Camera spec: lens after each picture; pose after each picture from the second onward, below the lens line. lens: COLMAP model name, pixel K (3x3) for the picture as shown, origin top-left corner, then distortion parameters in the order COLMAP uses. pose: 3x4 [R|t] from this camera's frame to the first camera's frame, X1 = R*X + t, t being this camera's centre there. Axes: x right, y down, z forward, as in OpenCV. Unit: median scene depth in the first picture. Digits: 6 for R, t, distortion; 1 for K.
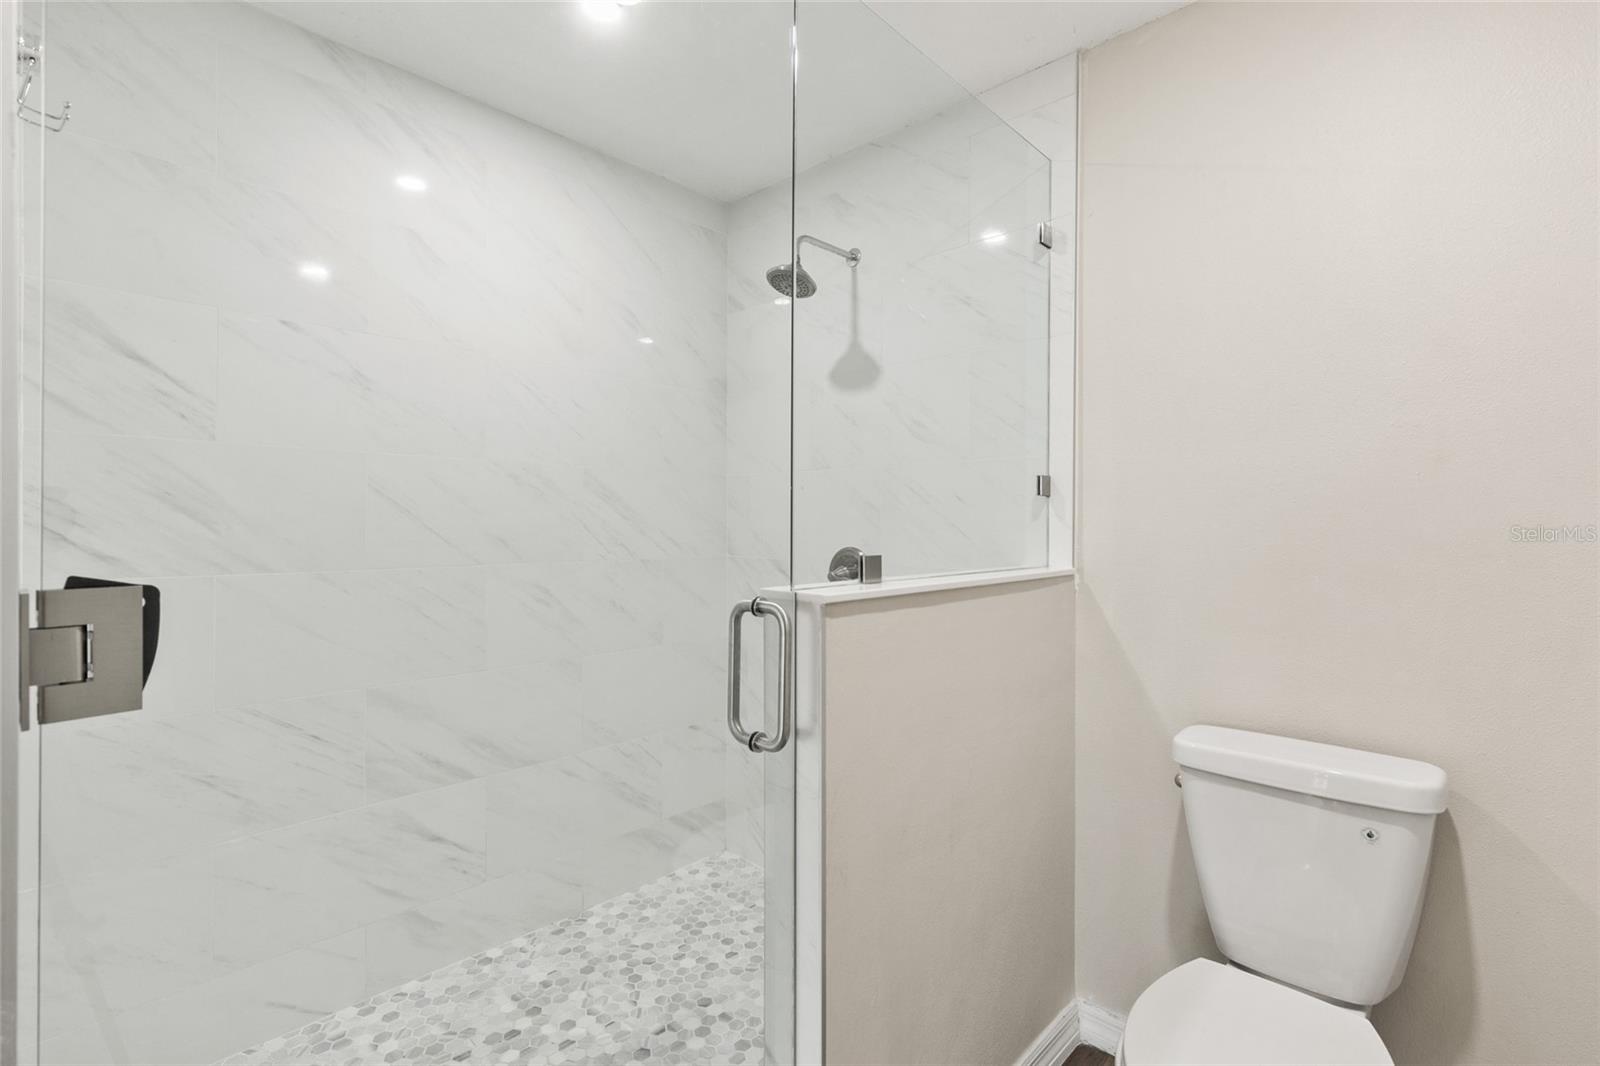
lens RADIAL K [[729.9, 0, 798.7], [0, 729.9, 527.6], [0, 0, 1]] dist [-0.003091, -0.000400]
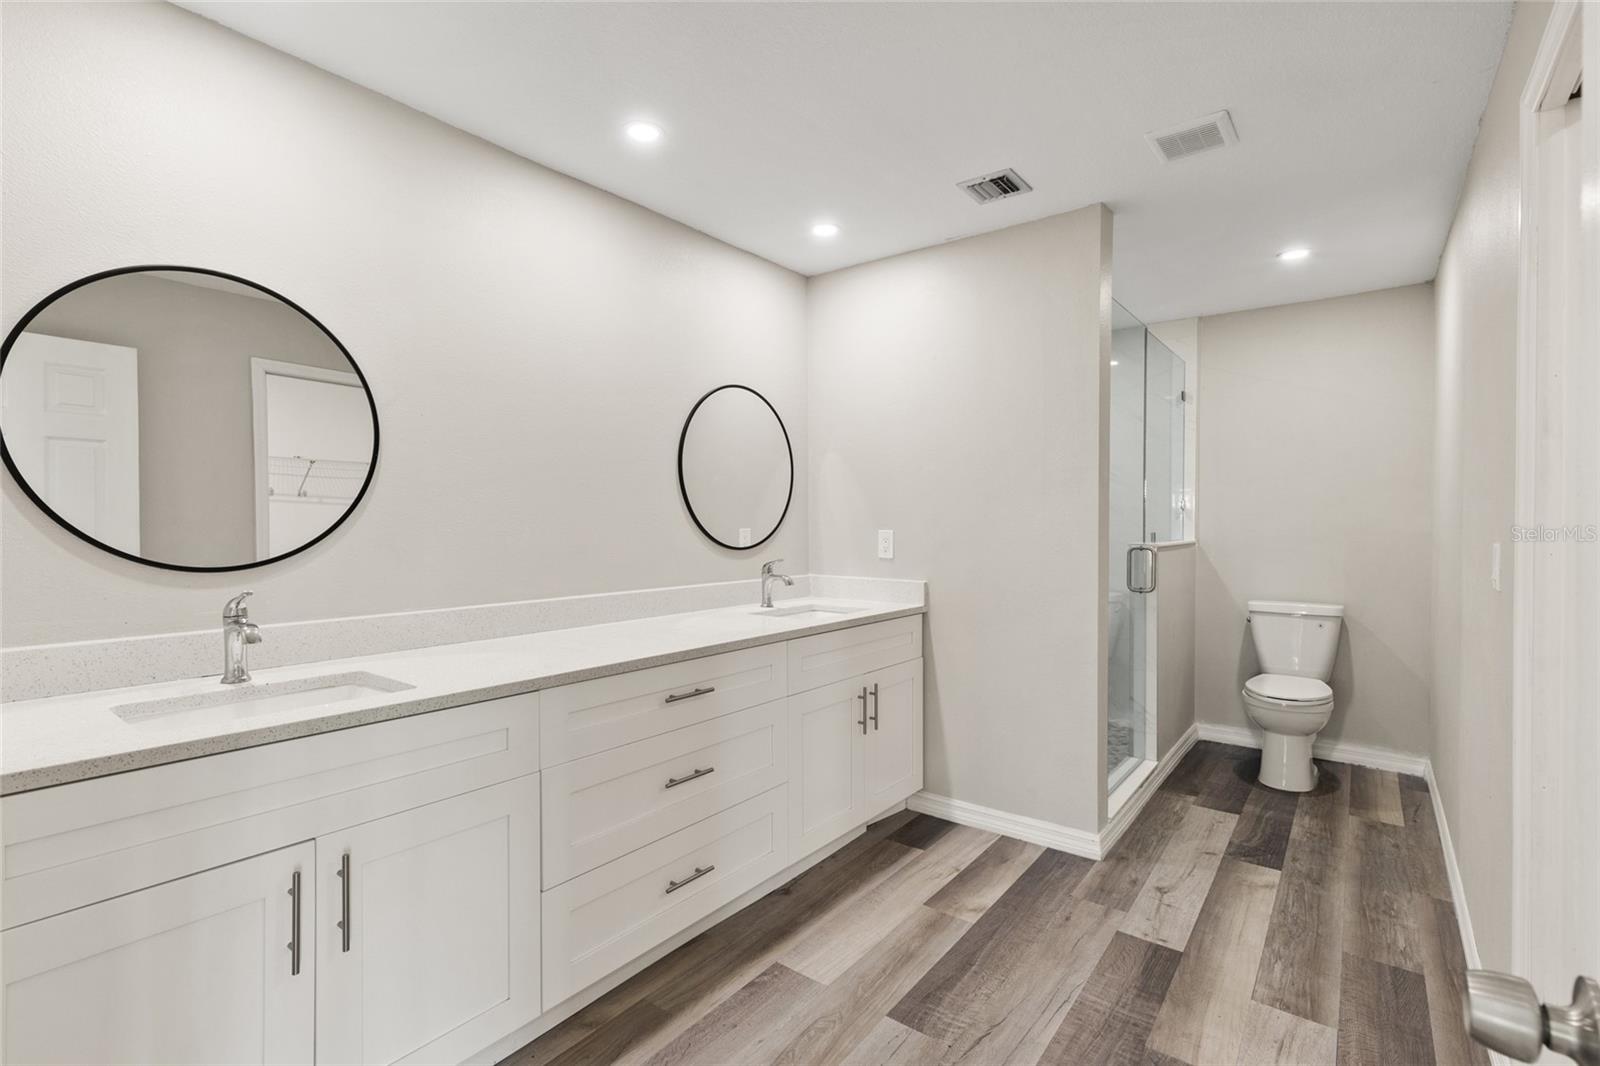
lens RADIAL K [[729.9, 0, 800.9], [0, 729.9, 532.2], [0, 0, 1]] dist [-0.003091, -0.000400]
pose [[0.995936, -0.000591, 0.090061, -1.477471], [-0.000615, 0.999911, 0.013364, -0.000795], [-0.090061, -0.013365, 0.995847, -1.638433]]
